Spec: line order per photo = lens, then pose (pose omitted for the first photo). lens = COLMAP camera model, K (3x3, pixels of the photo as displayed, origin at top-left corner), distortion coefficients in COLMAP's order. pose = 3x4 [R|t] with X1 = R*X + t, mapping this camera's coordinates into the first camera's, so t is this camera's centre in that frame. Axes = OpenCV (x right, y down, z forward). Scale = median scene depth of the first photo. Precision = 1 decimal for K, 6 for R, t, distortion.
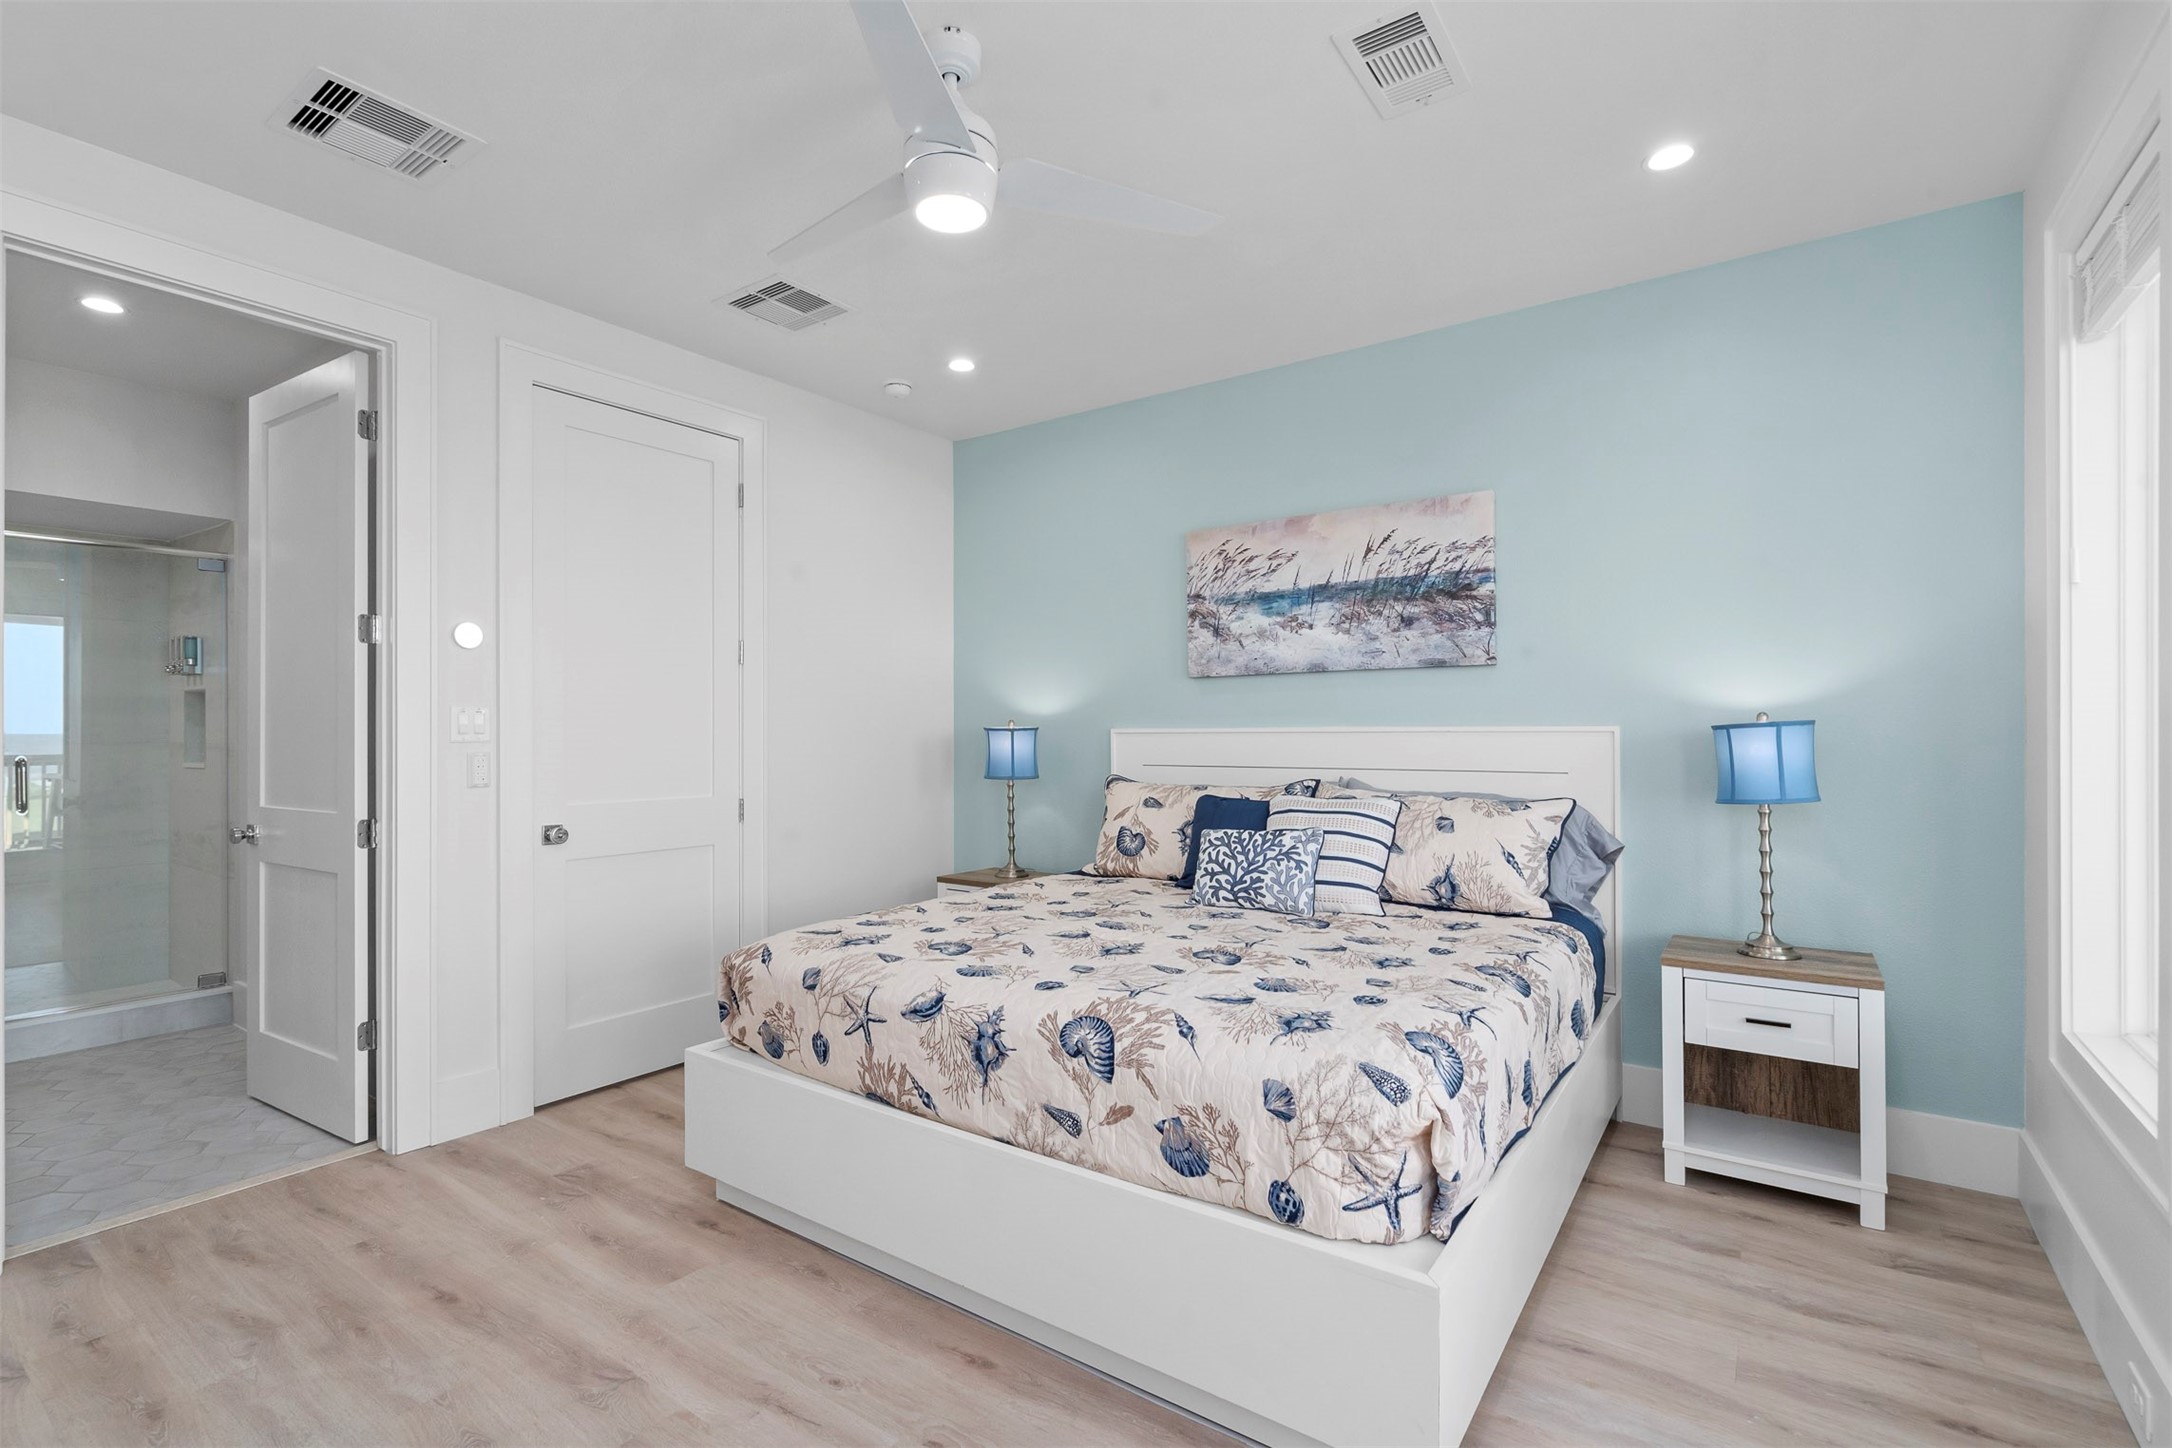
lens RADIAL K [[987.8, 0, 1076.9], [0, 987.8, 725.7], [0, 0, 1]] dist [-0.004528, 0.000220]
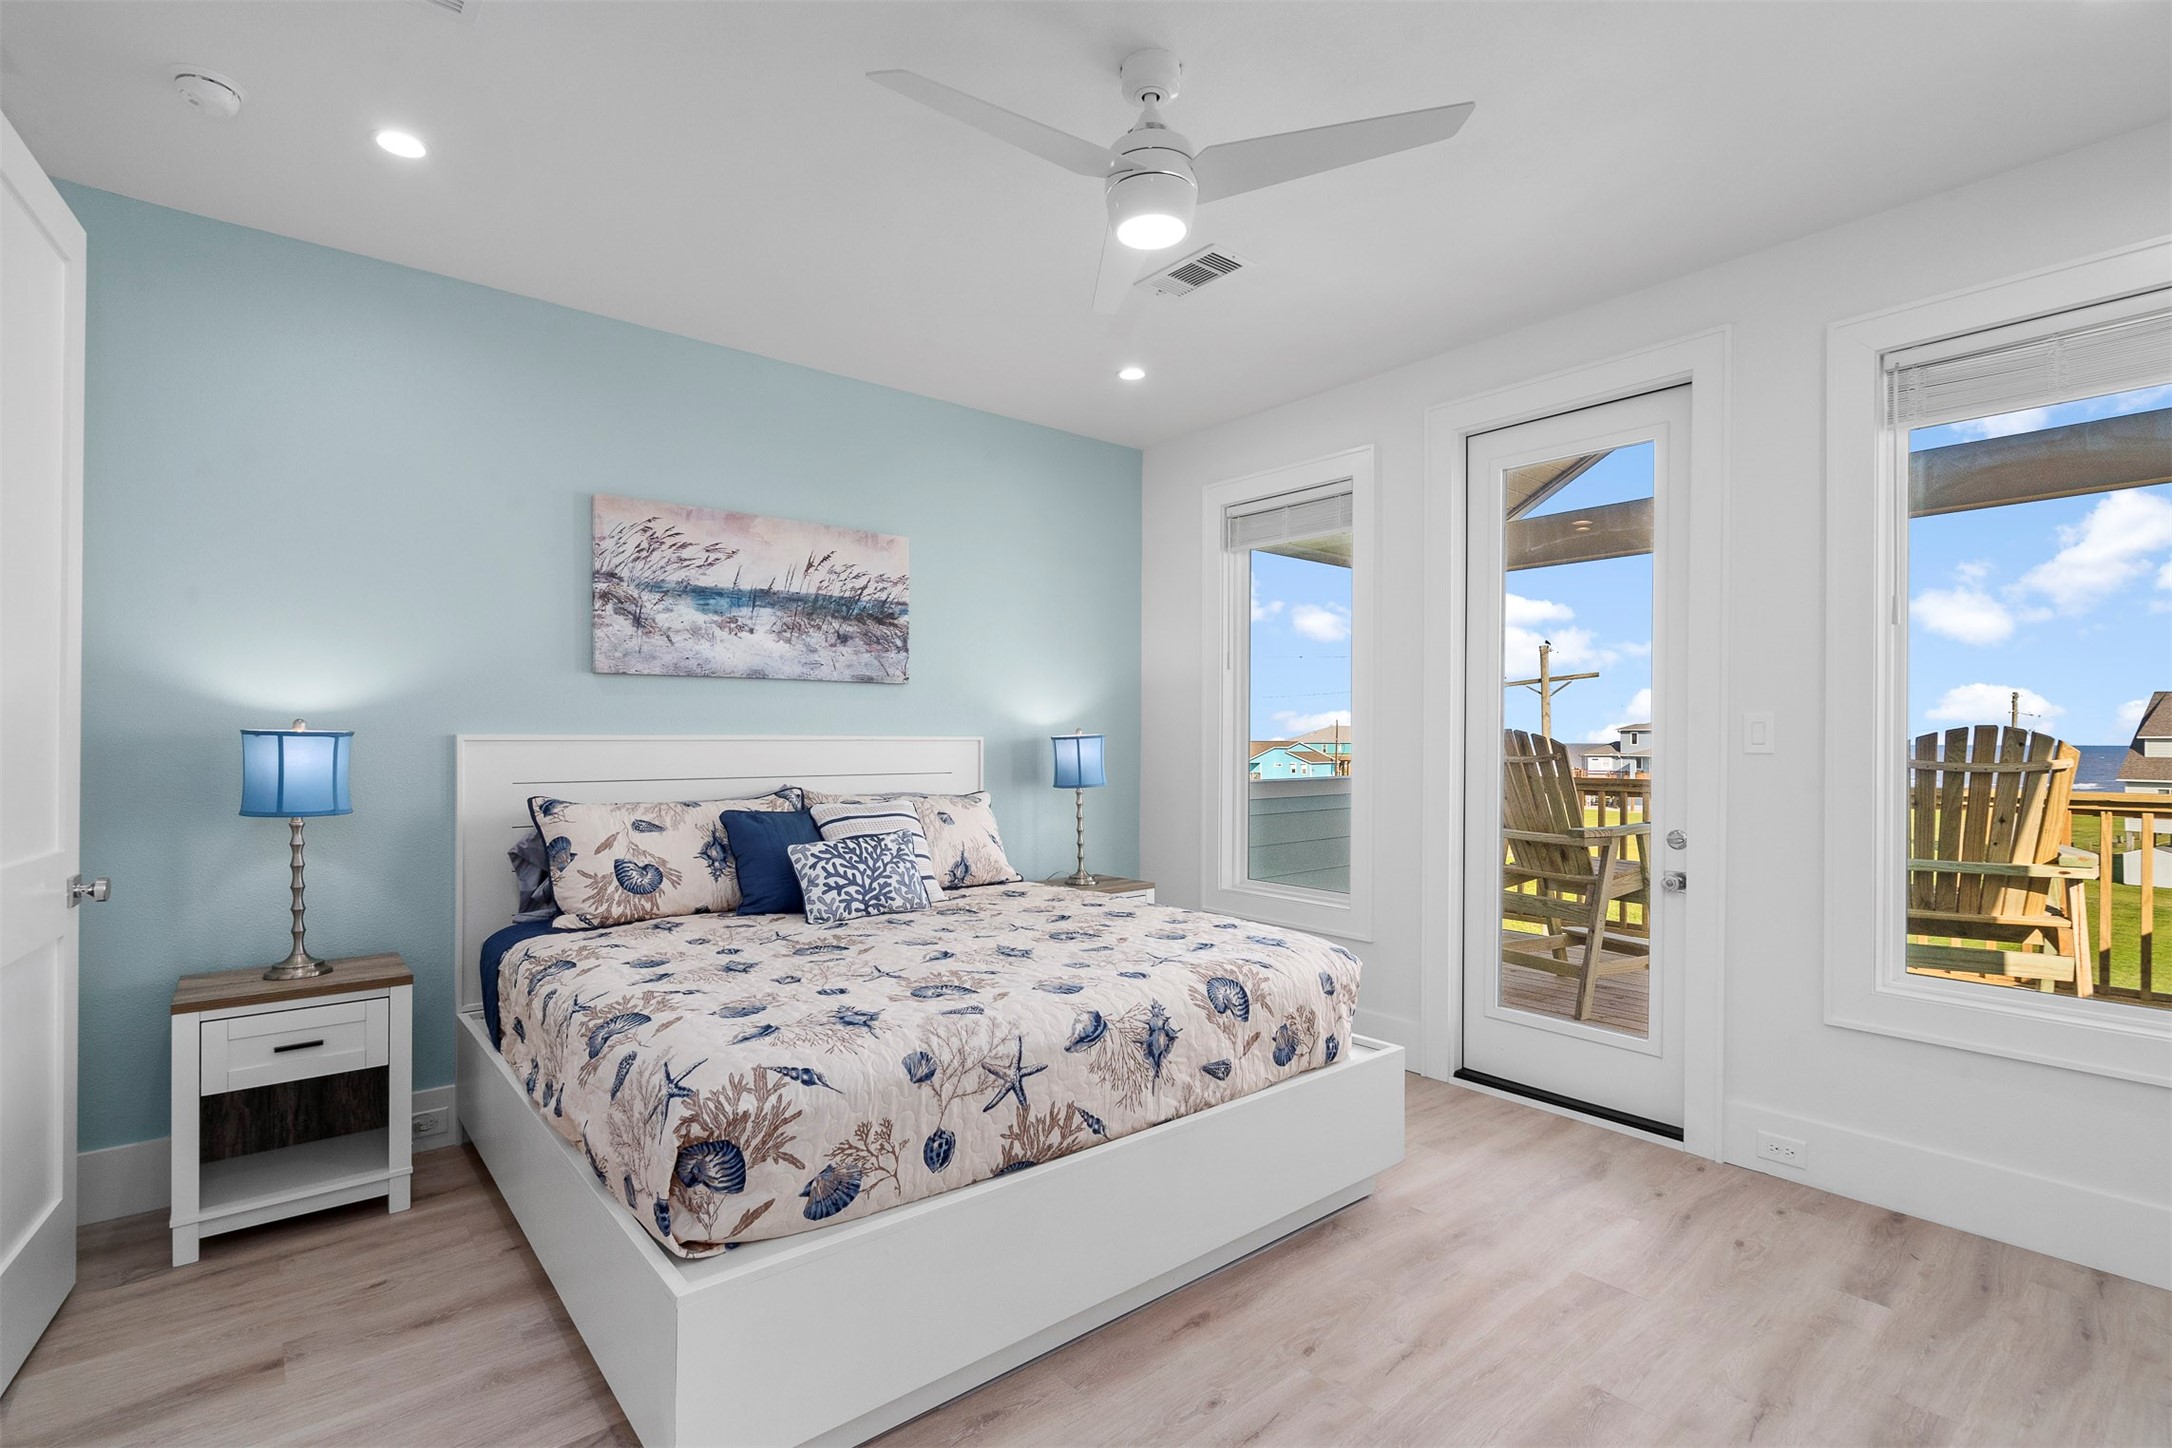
lens RADIAL K [[999.7, 0, 1075.4], [0, 999.7, 734.4], [0, 0, 1]] dist [-0.008153, 0.000619]
pose [[0.262540, 0.008412, 0.964885, -0.659245], [-0.008048, 0.999946, -0.006528, 0.004859], [-0.964888, -0.006052, 0.262593, 0.465659]]
